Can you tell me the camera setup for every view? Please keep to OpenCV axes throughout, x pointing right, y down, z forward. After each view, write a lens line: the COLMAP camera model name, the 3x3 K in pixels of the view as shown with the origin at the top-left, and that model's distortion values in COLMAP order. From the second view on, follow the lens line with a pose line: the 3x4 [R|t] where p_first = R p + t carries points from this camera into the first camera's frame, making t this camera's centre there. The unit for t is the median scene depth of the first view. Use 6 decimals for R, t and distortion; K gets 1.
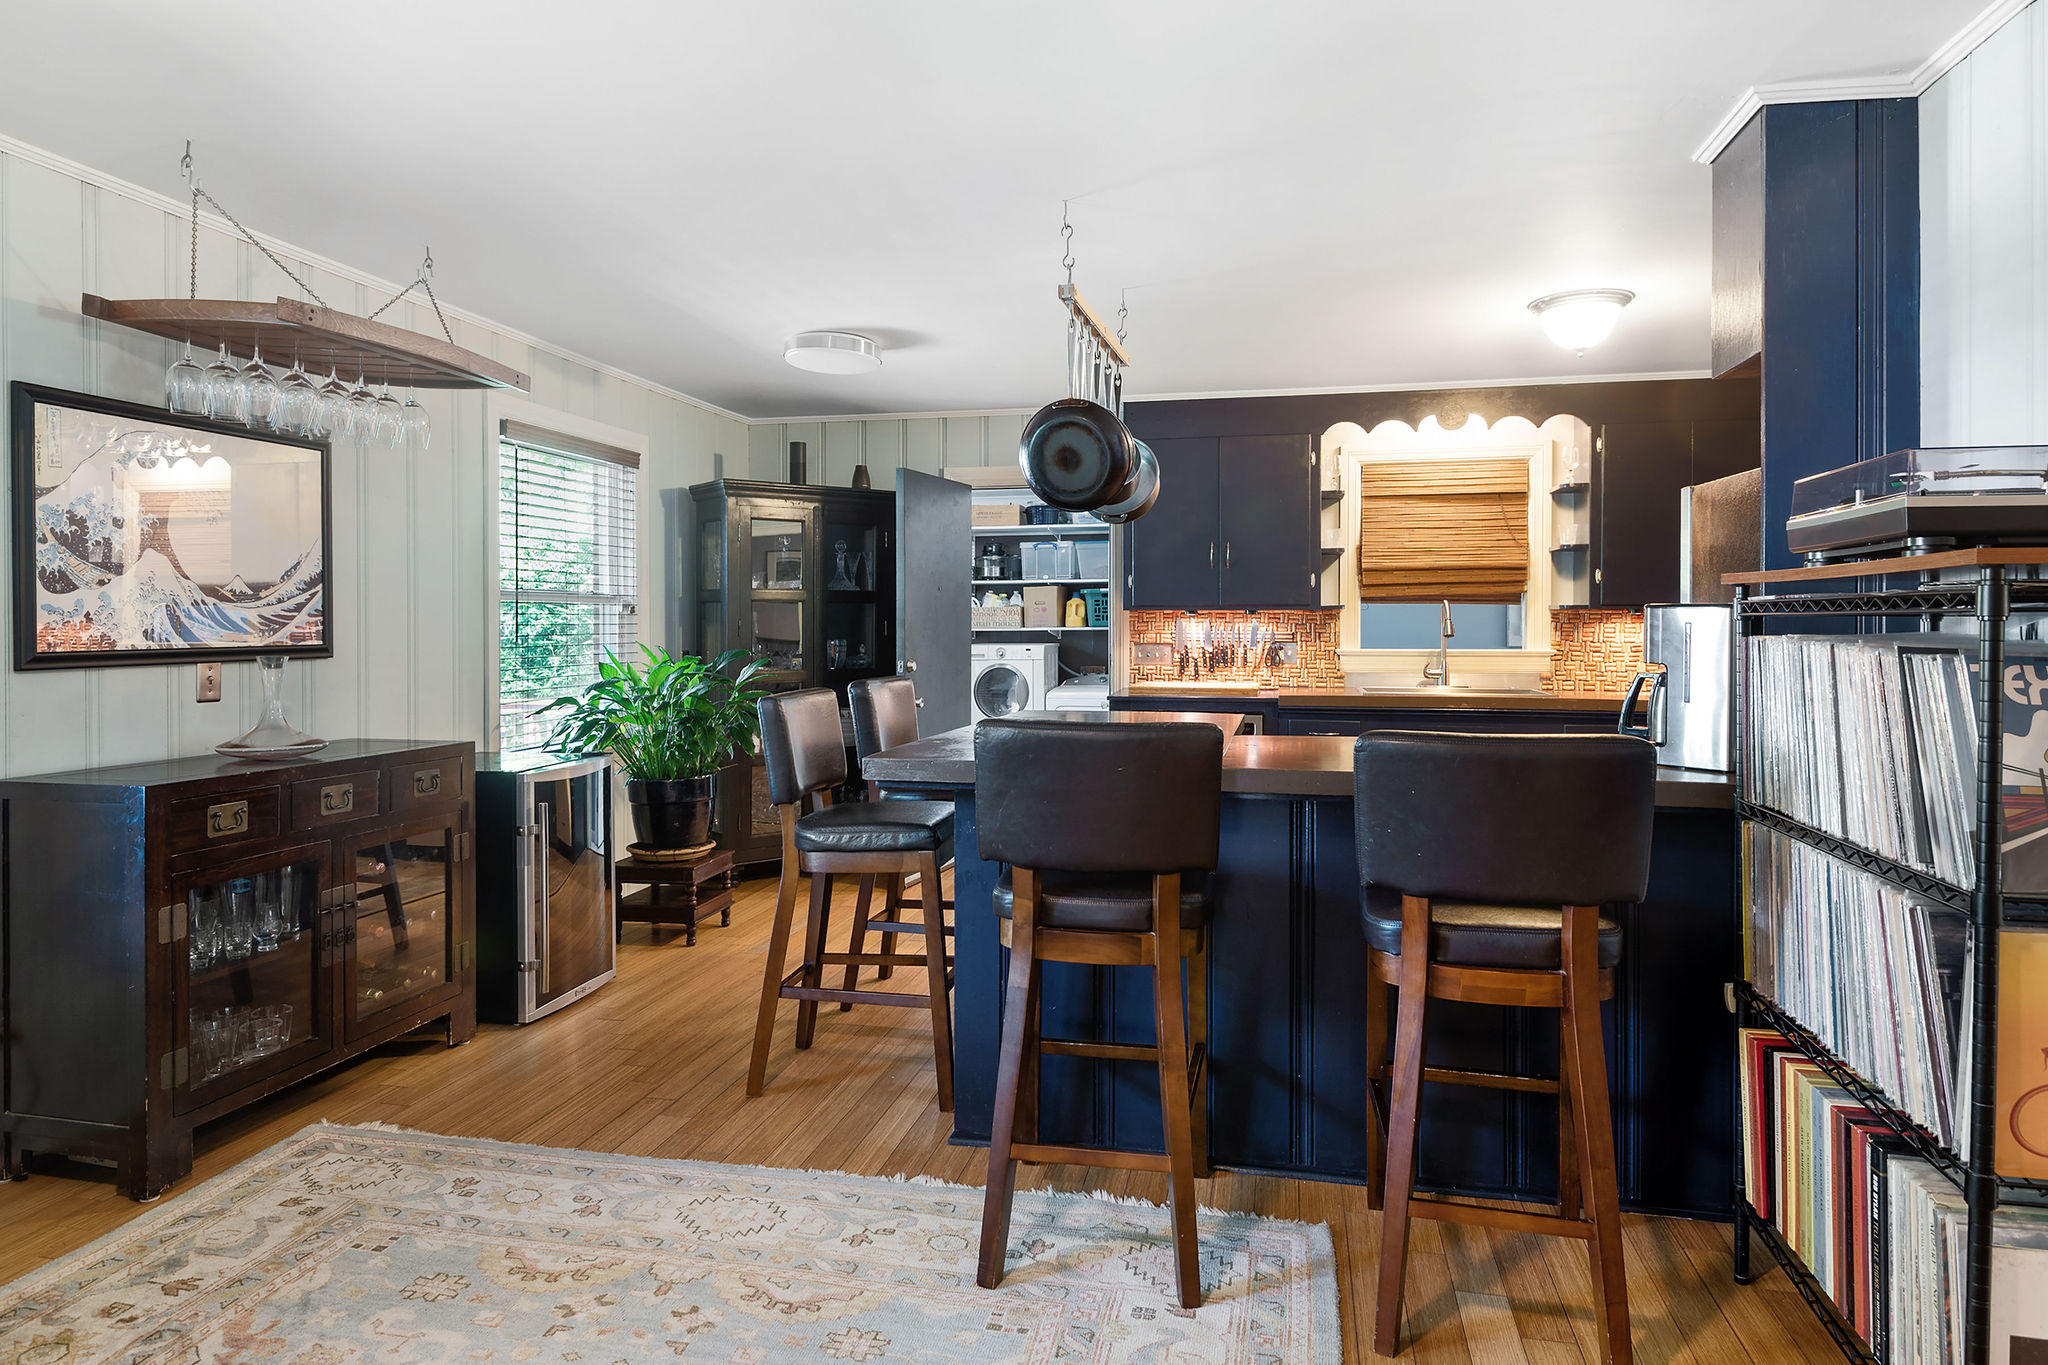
lens RADIAL K [[1206.4, 0, 985.7], [0, 1206.4, 631.5], [0, 0, 1]] dist [0.000251, -0.003149]
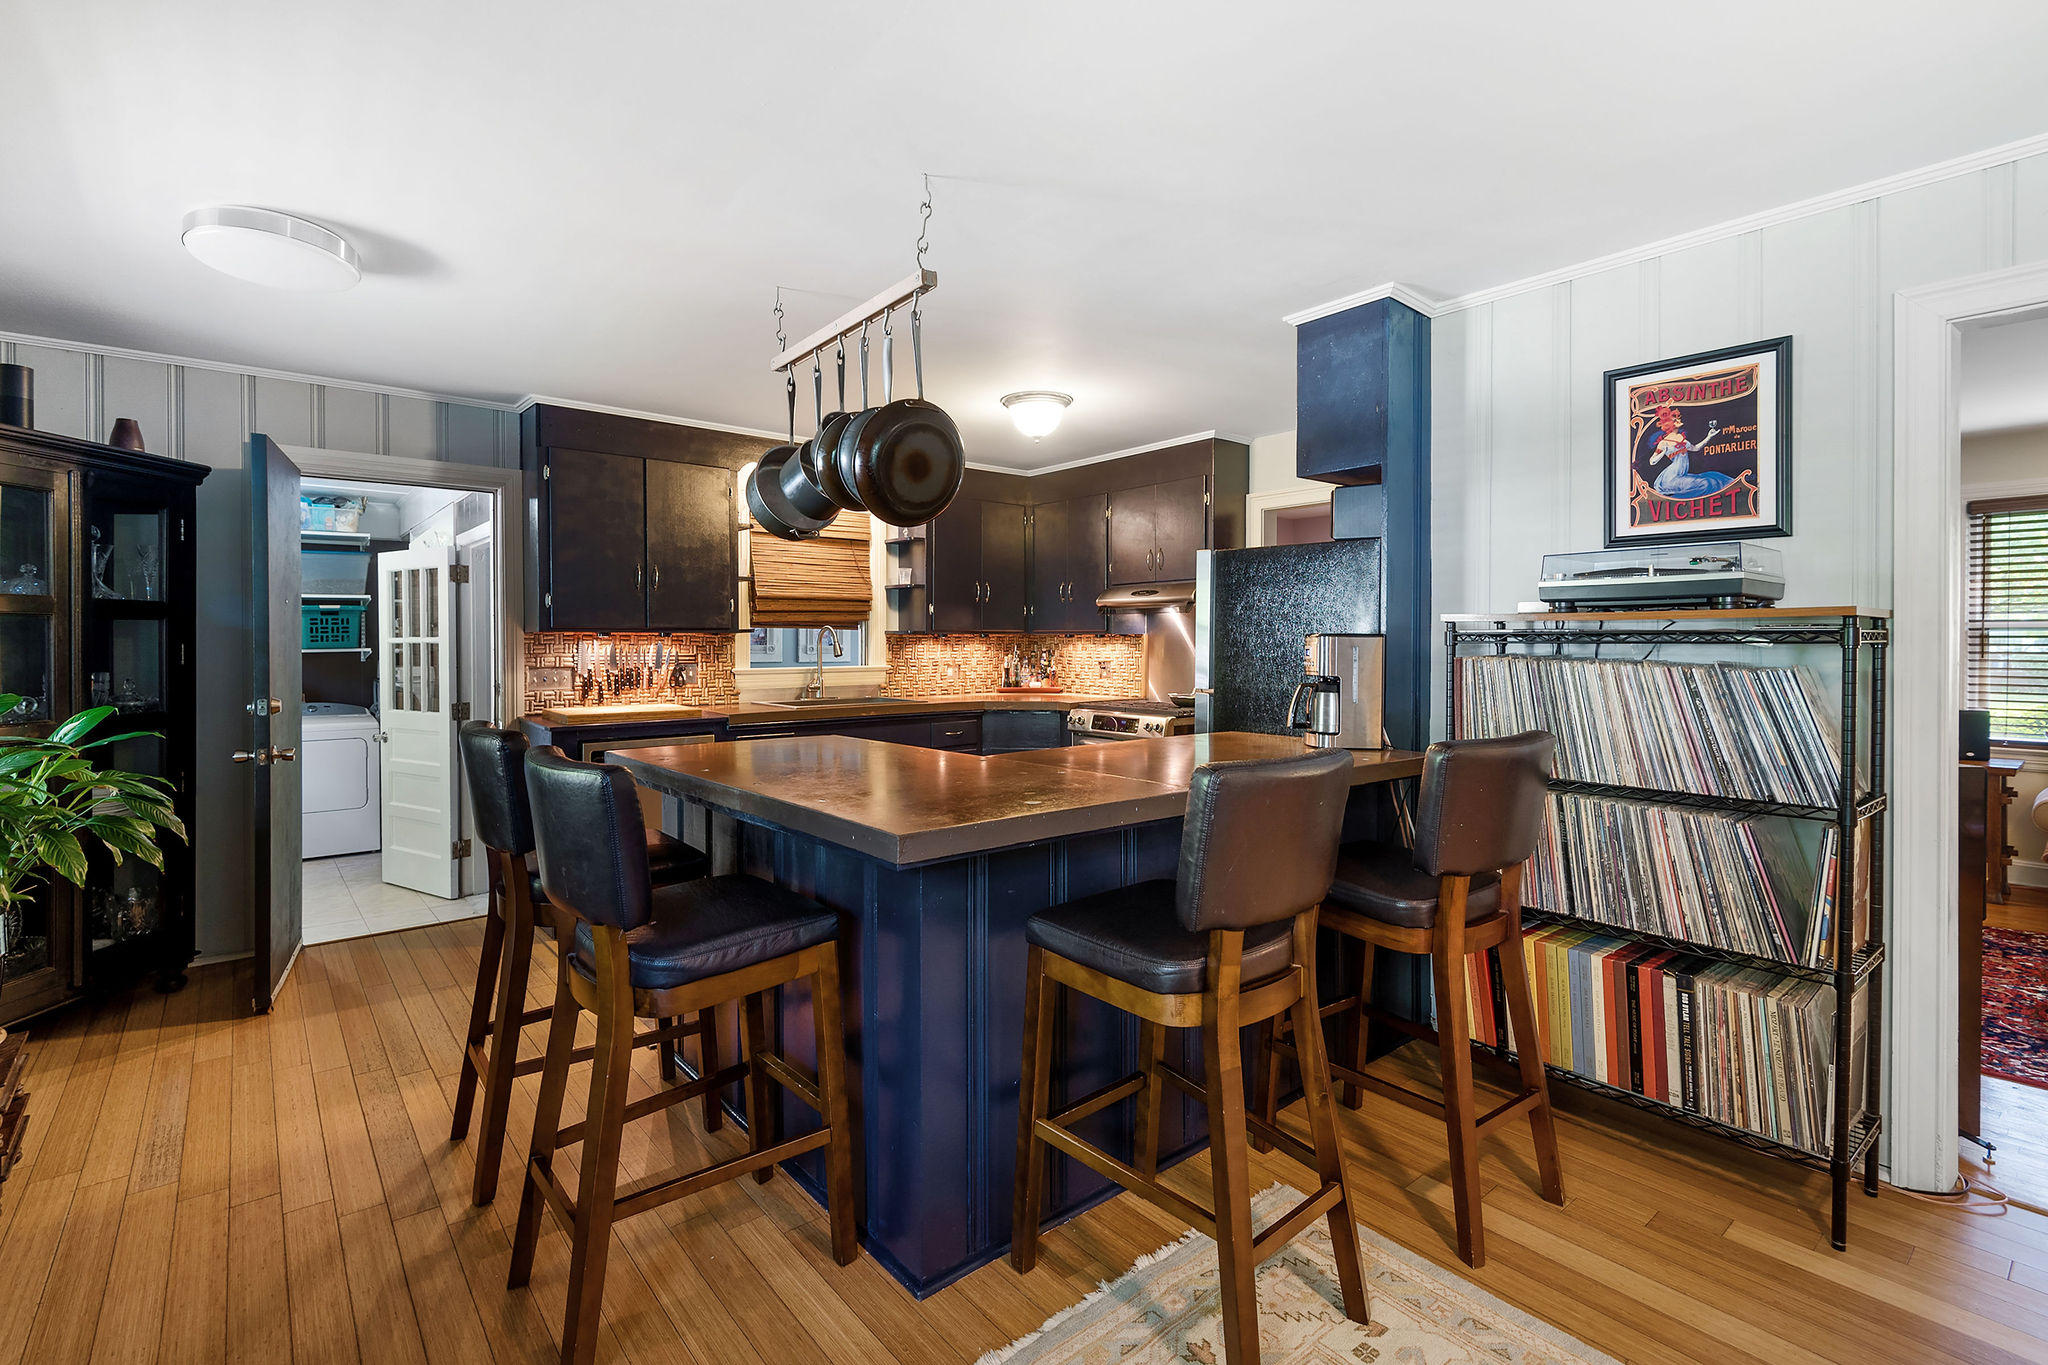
lens RADIAL K [[948.7, 0, 998.9], [0, 948.7, 641.7], [0, 0, 1]] dist [0.035899, -0.023563]
pose [[0.604078, 0.000388, 0.796925, -0.251876], [0.005347, 0.999975, -0.004540, -0.004682], [-0.796907, 0.007004, 0.604061, 0.285934]]
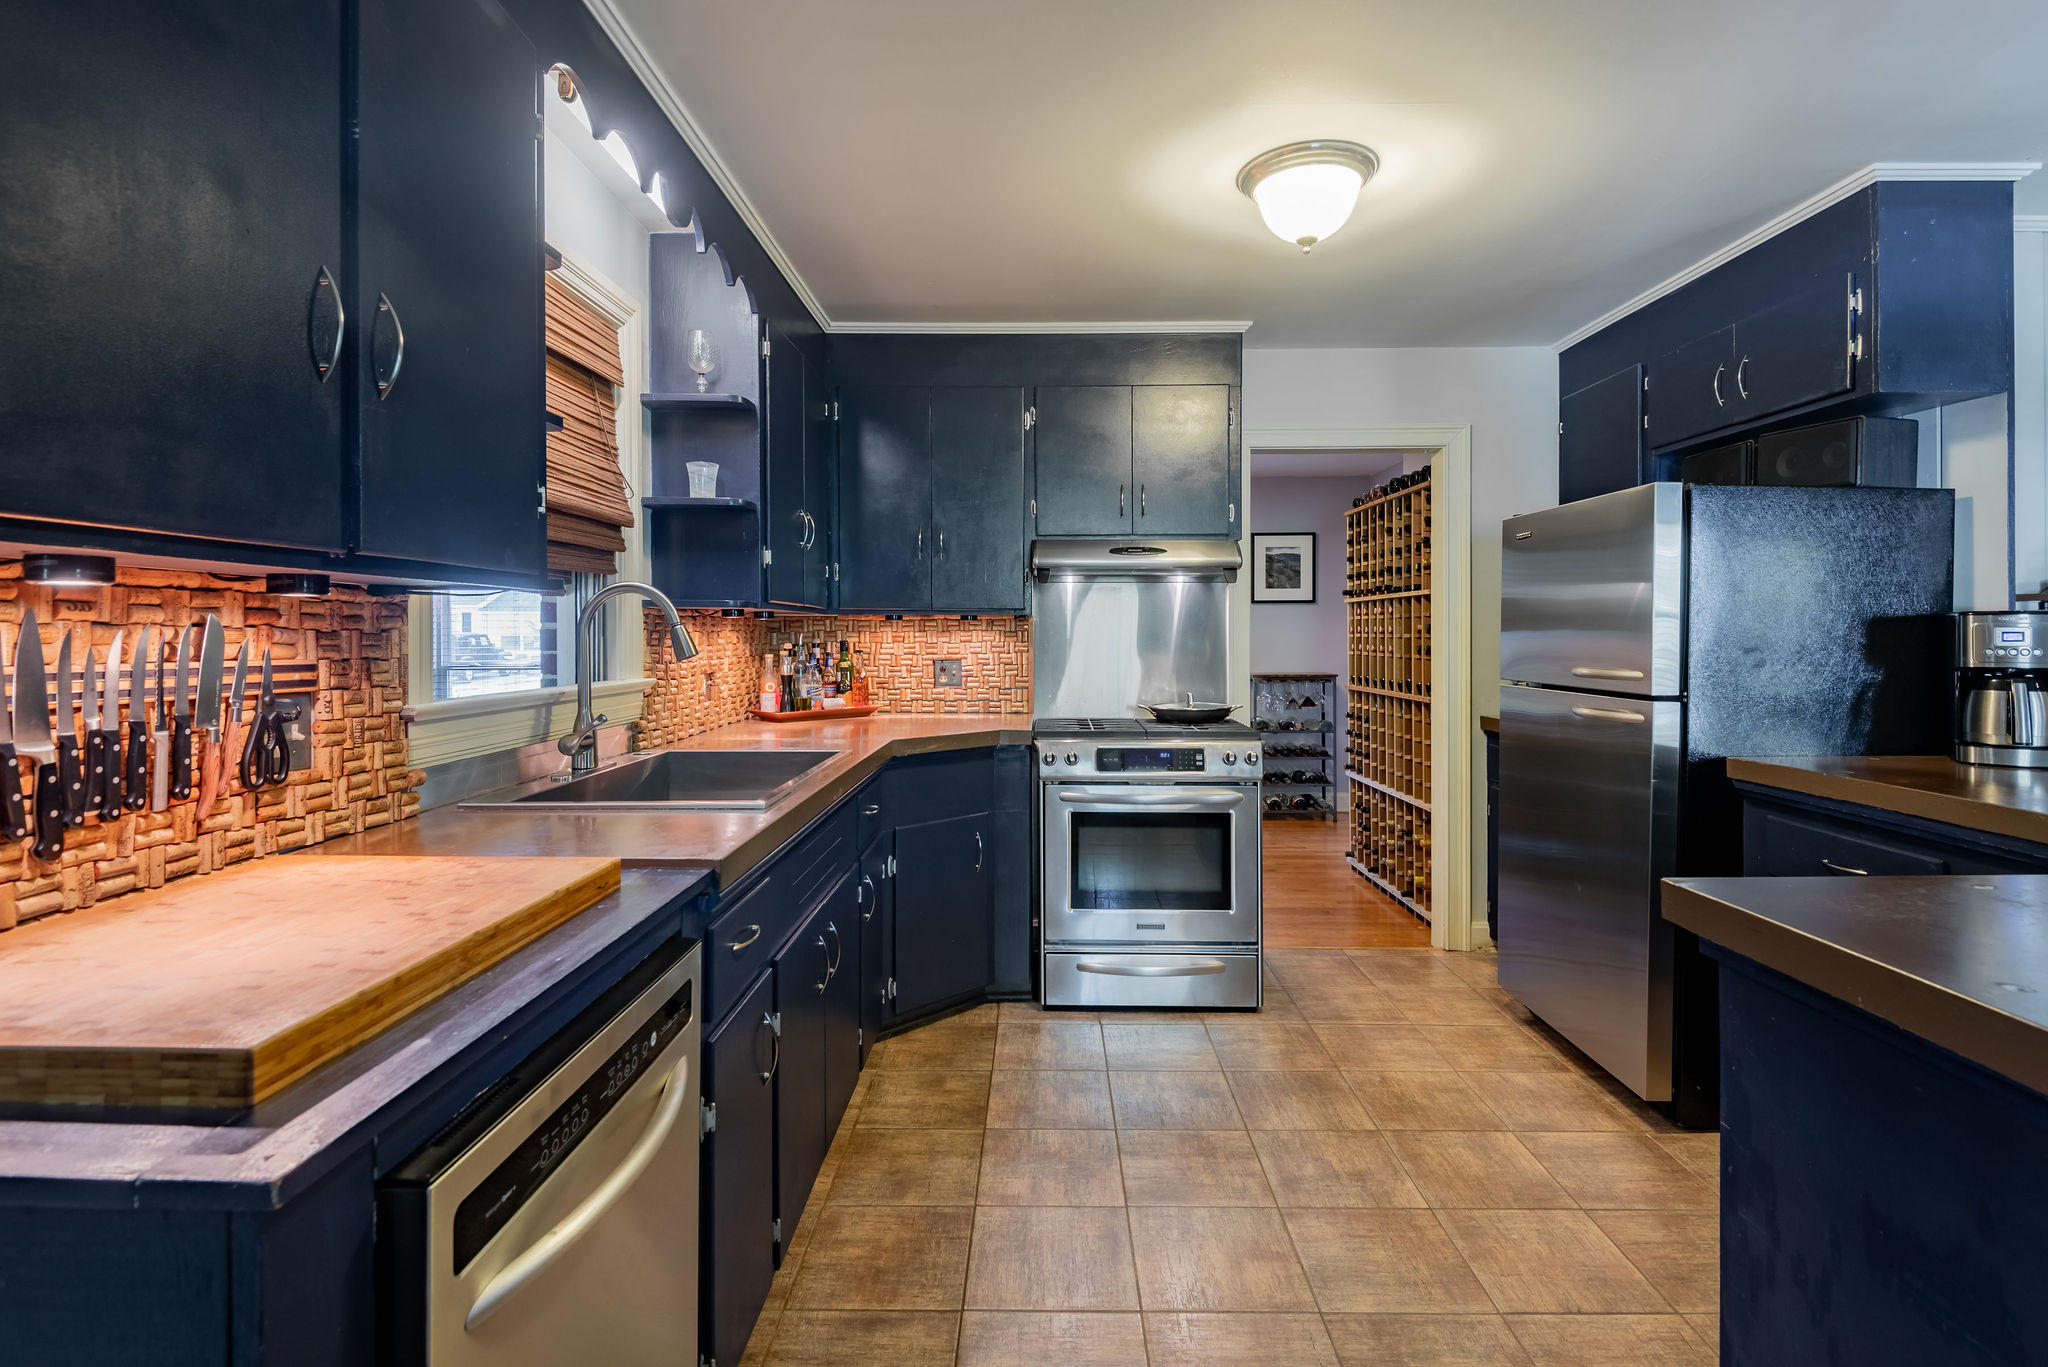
lens RADIAL K [[980.6, 0, 1090.0], [0, 980.6, 633.8], [0, 0, 1]] dist [-0.002521, -0.000354]
pose [[-0.291008, 0.000055, 0.956721, -0.029102], [0.003670, 0.999993, 0.001058, -0.005233], [-0.956714, 0.003819, -0.291006, 0.896888]]
